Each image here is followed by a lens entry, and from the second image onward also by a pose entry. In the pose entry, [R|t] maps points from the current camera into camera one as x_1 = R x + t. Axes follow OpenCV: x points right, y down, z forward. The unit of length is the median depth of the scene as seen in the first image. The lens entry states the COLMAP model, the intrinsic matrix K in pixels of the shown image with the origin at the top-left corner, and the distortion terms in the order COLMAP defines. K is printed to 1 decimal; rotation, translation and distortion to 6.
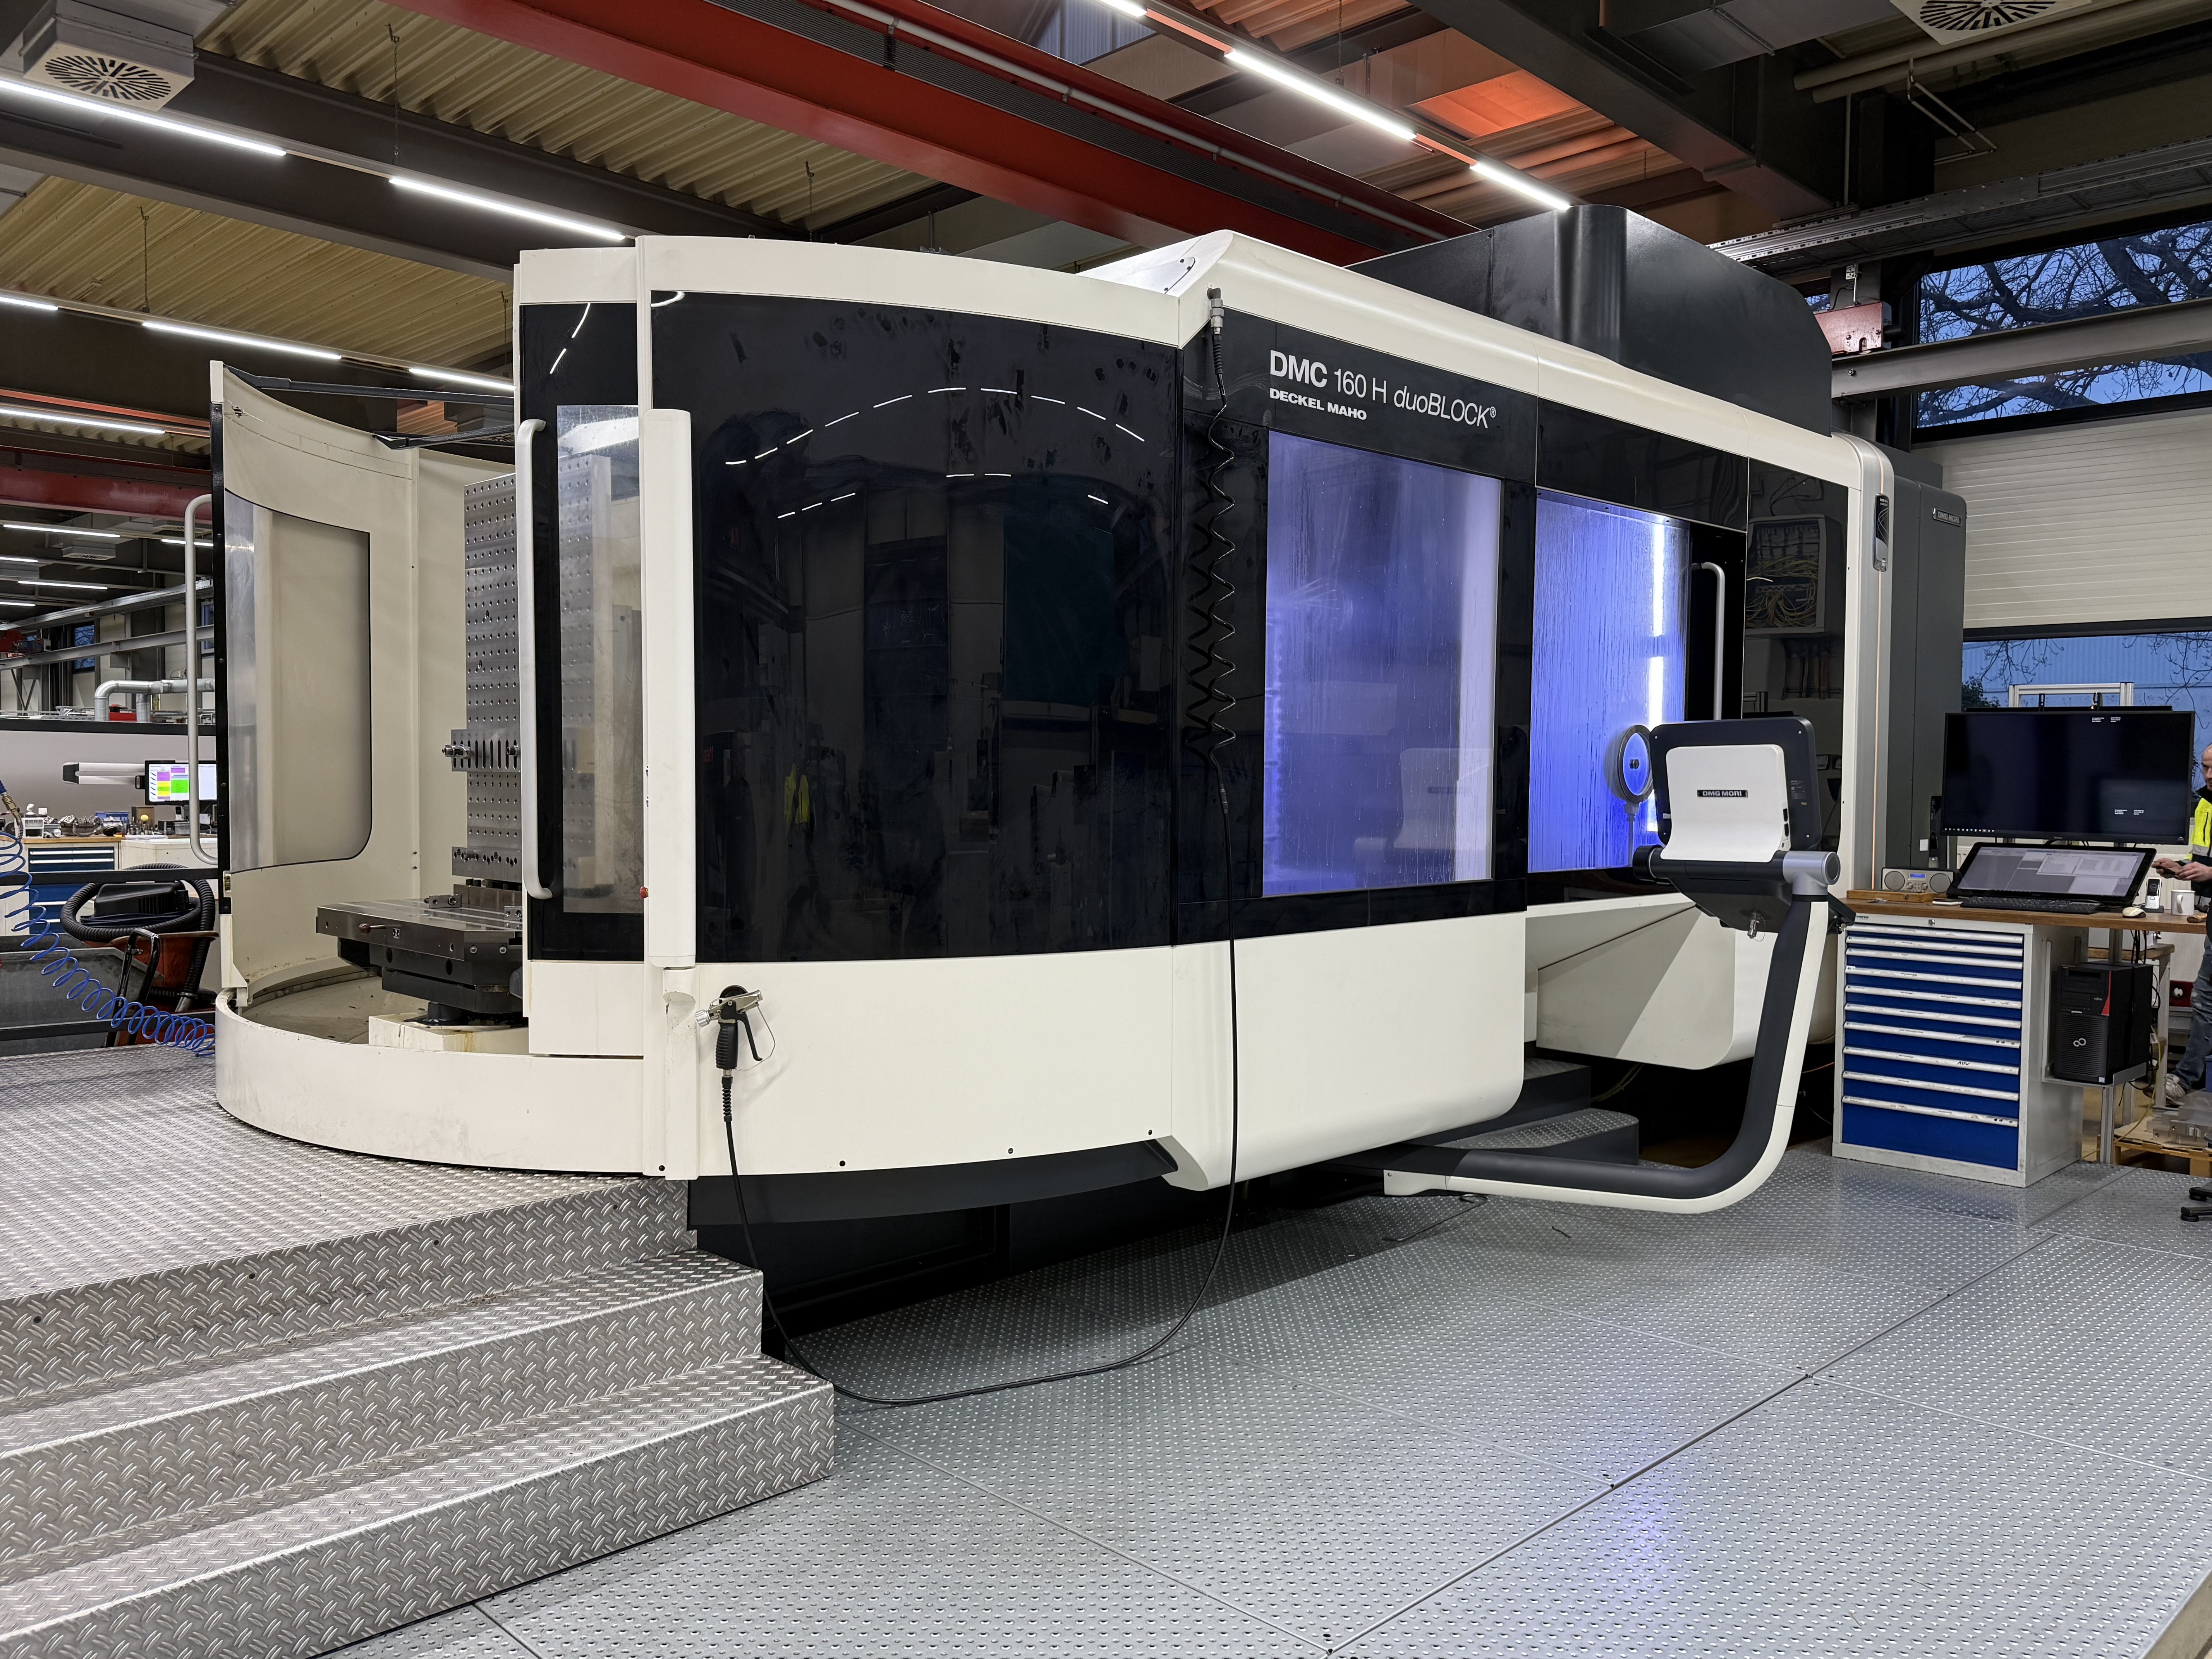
lens RADIAL K [[1695.8, 0, 1101.9], [0, 1695.8, 833.2], [0, 0, 1]] dist [0.104121, -0.155483]
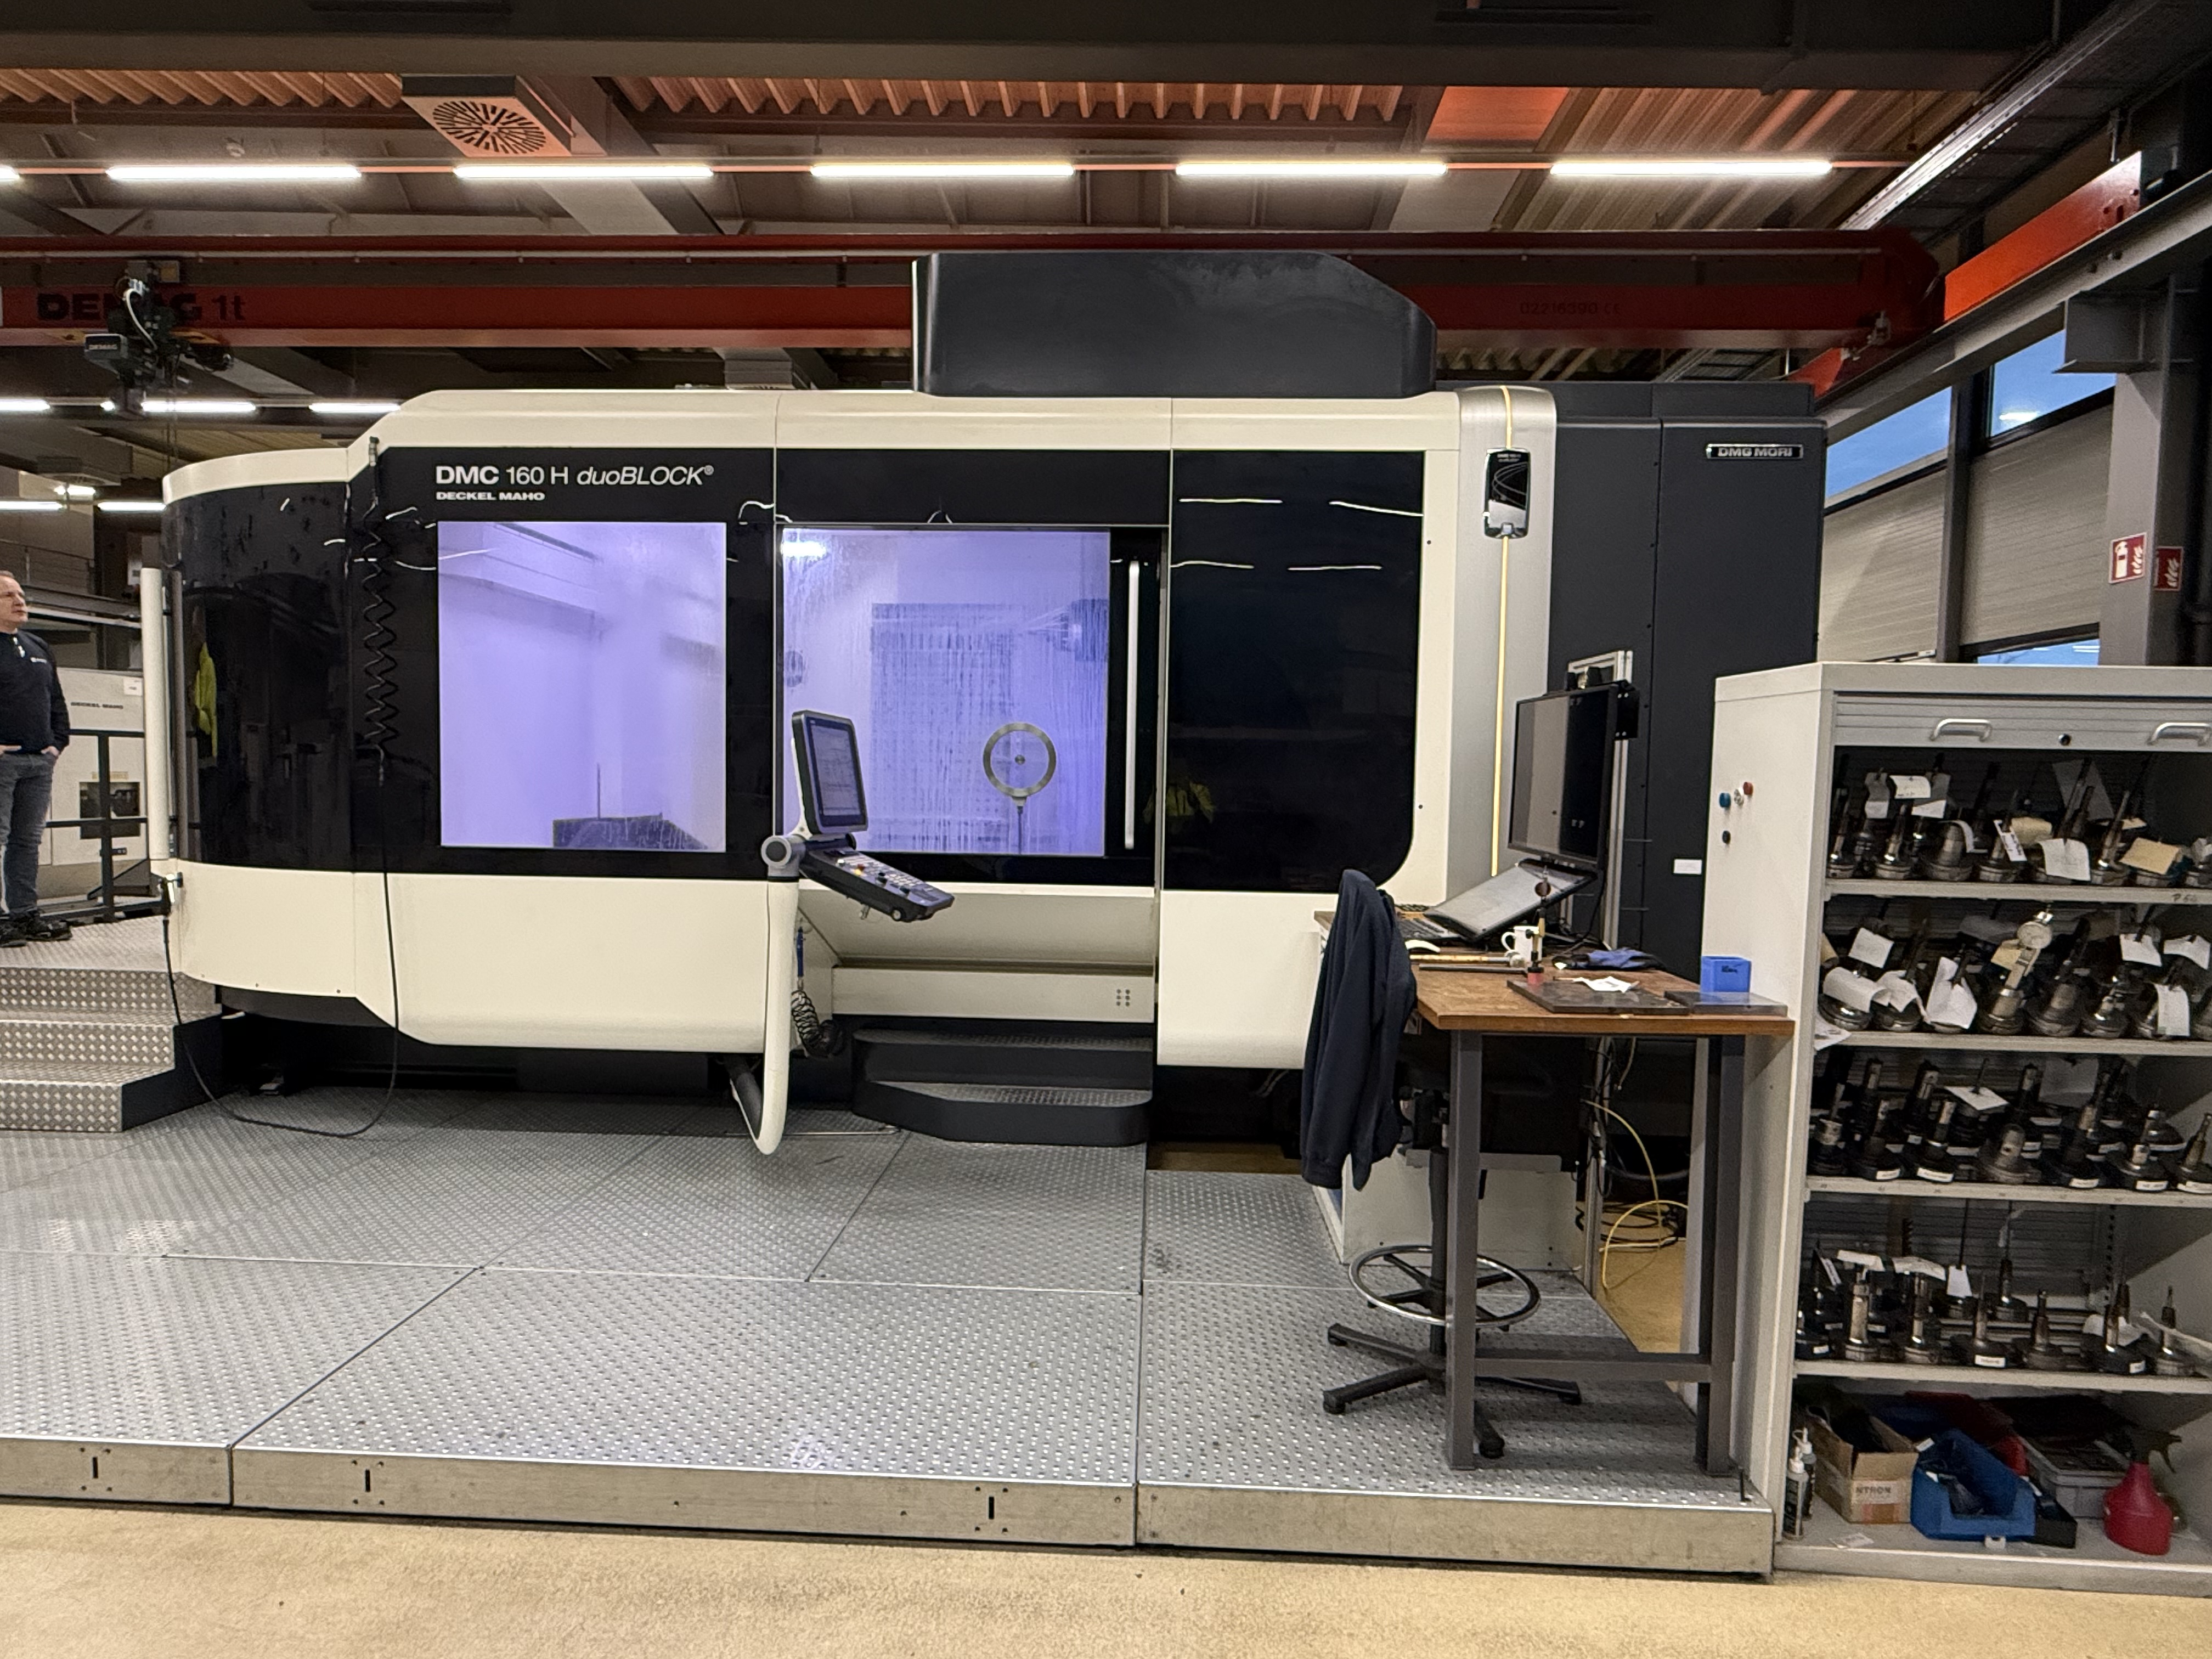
lens RADIAL K [[1245.1, 0, 1106.0], [0, 1245.1, 829.5], [0, 0, 1]] dist [0.004953, 0.001463]
pose [[0.677764, 0.037765, -0.734309, 1.229085], [-0.039667, 0.999104, 0.014771, -0.013759], [0.734209, 0.019117, 0.678655, 0.683670]]
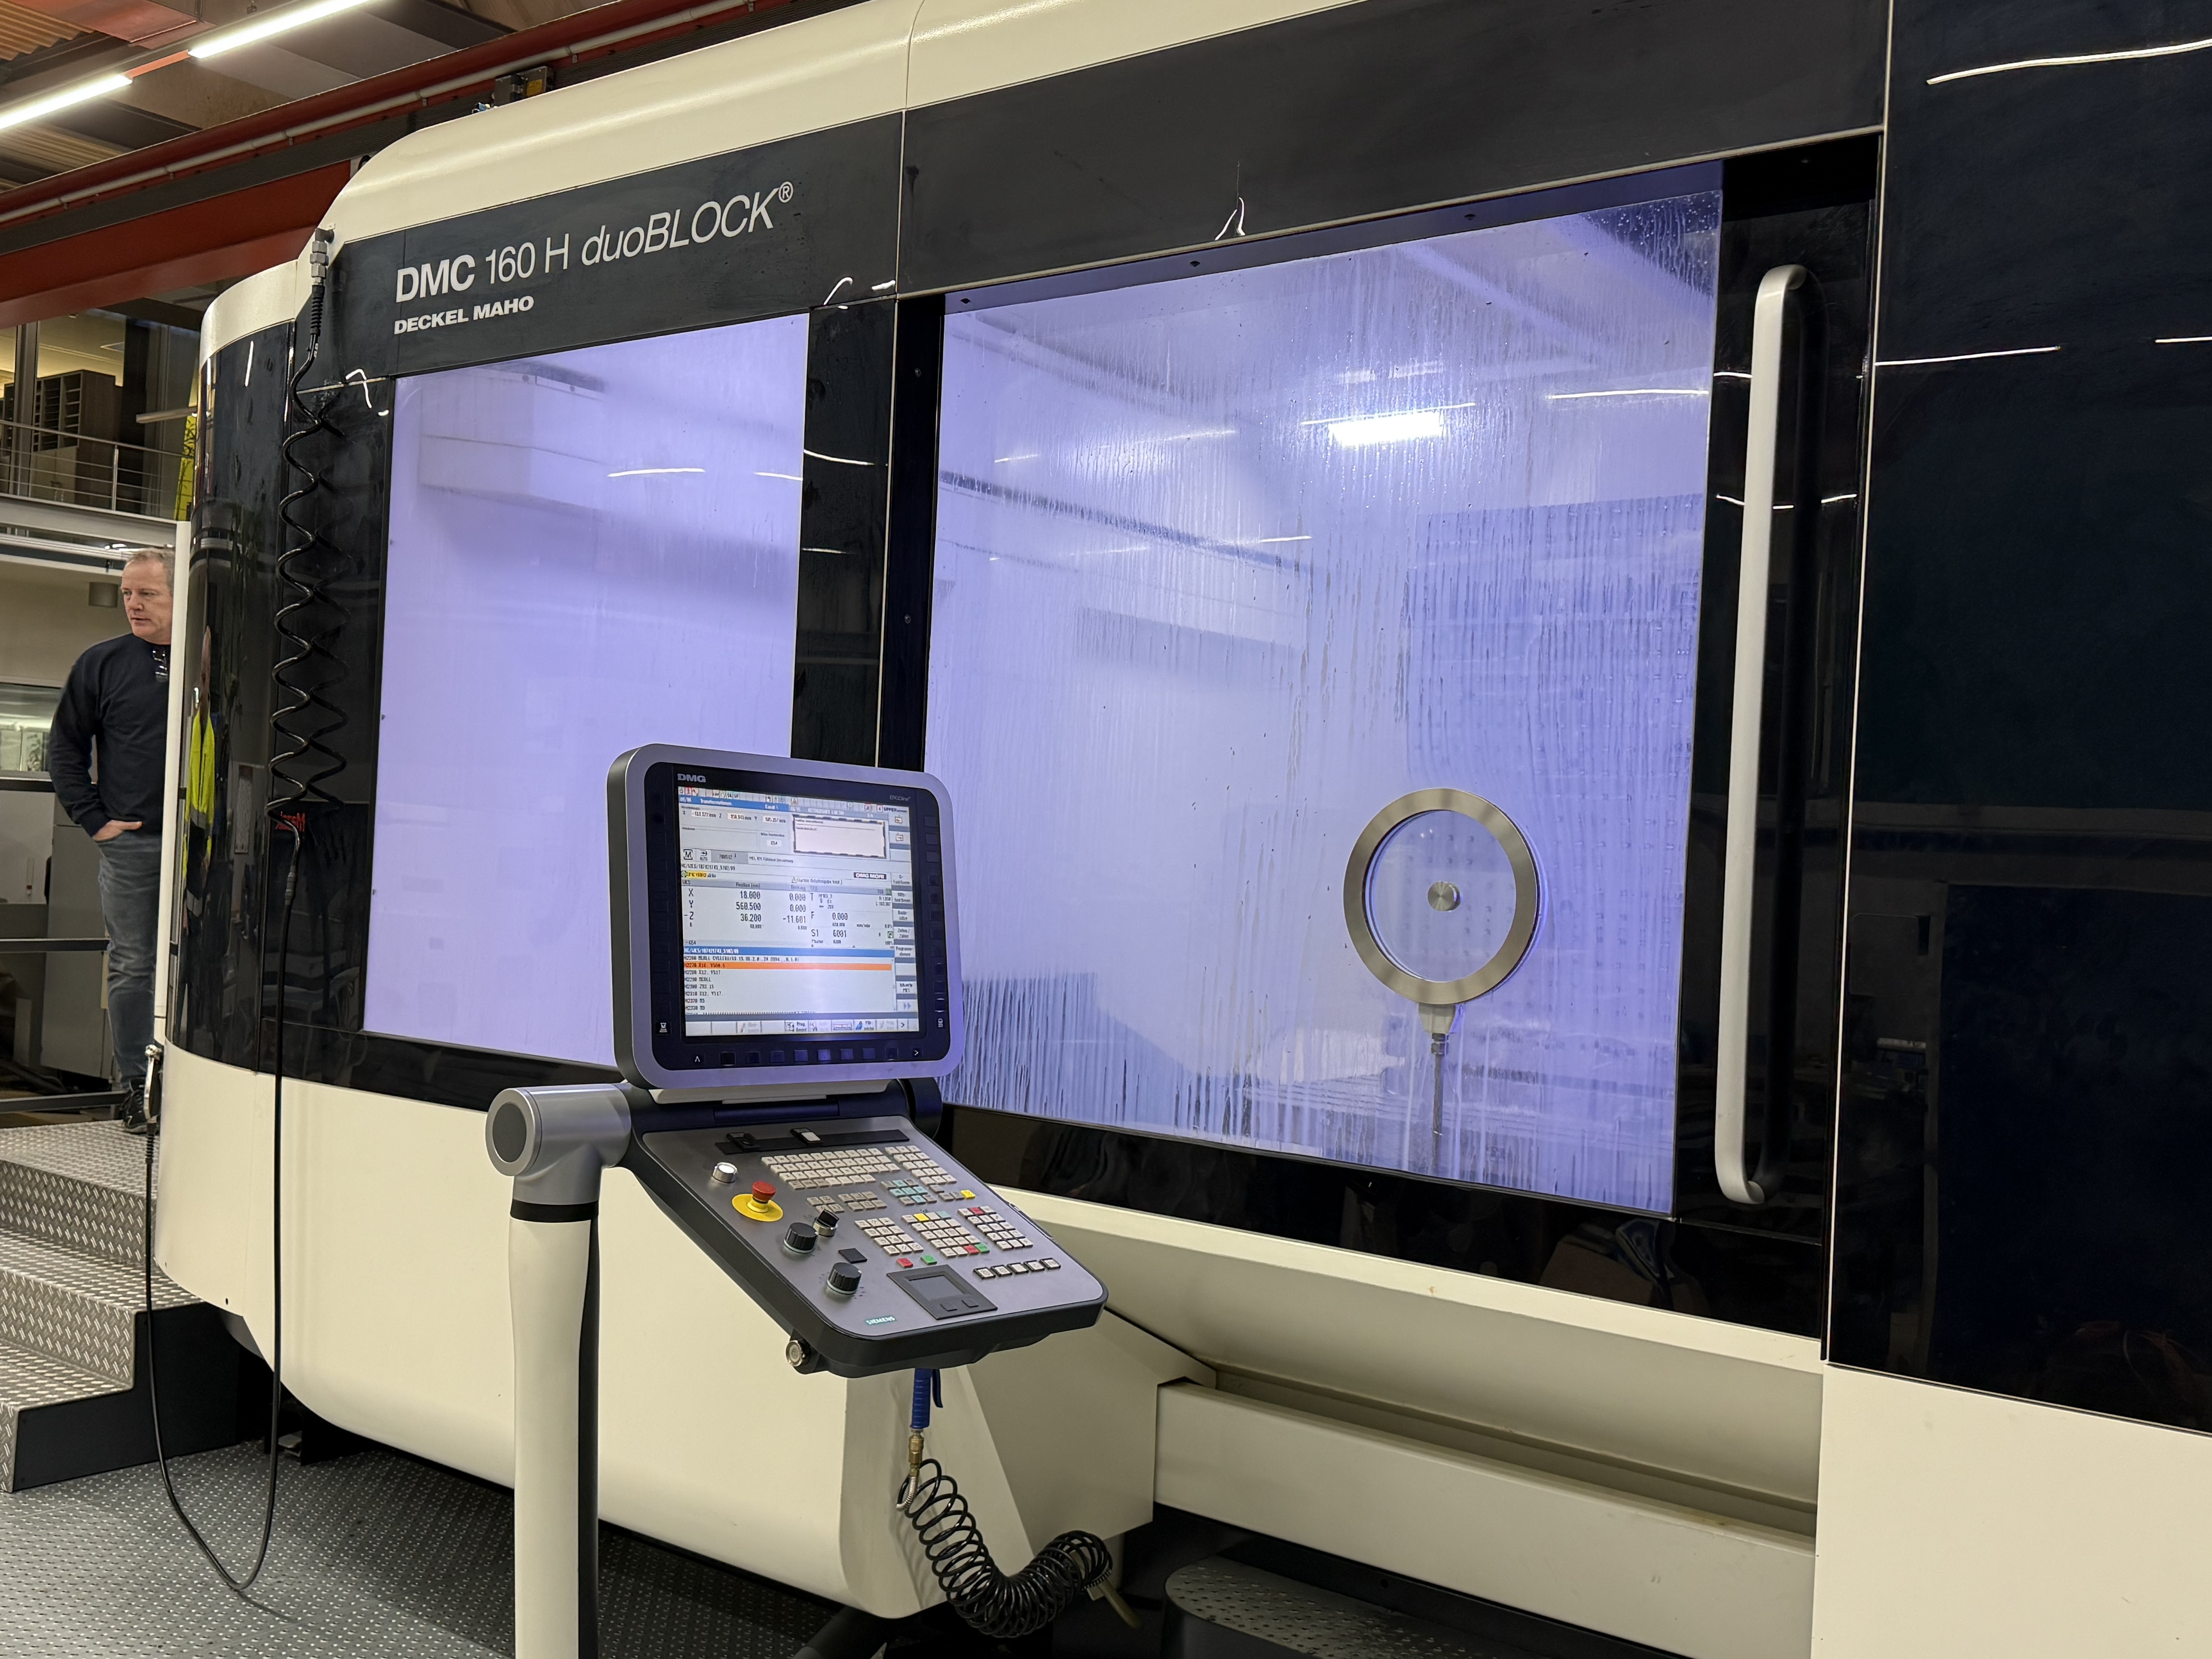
lens RADIAL K [[2134.1, 0, 1106.0], [0, 2134.1, 829.5], [0, 0, 1]] dist [0.040490, -0.012322]
pose [[0.138547, -0.010301, -0.990302, 1.003443], [-0.084434, 0.996182, -0.022175, -0.050935], [0.986750, 0.086688, 0.137148, 1.154241]]
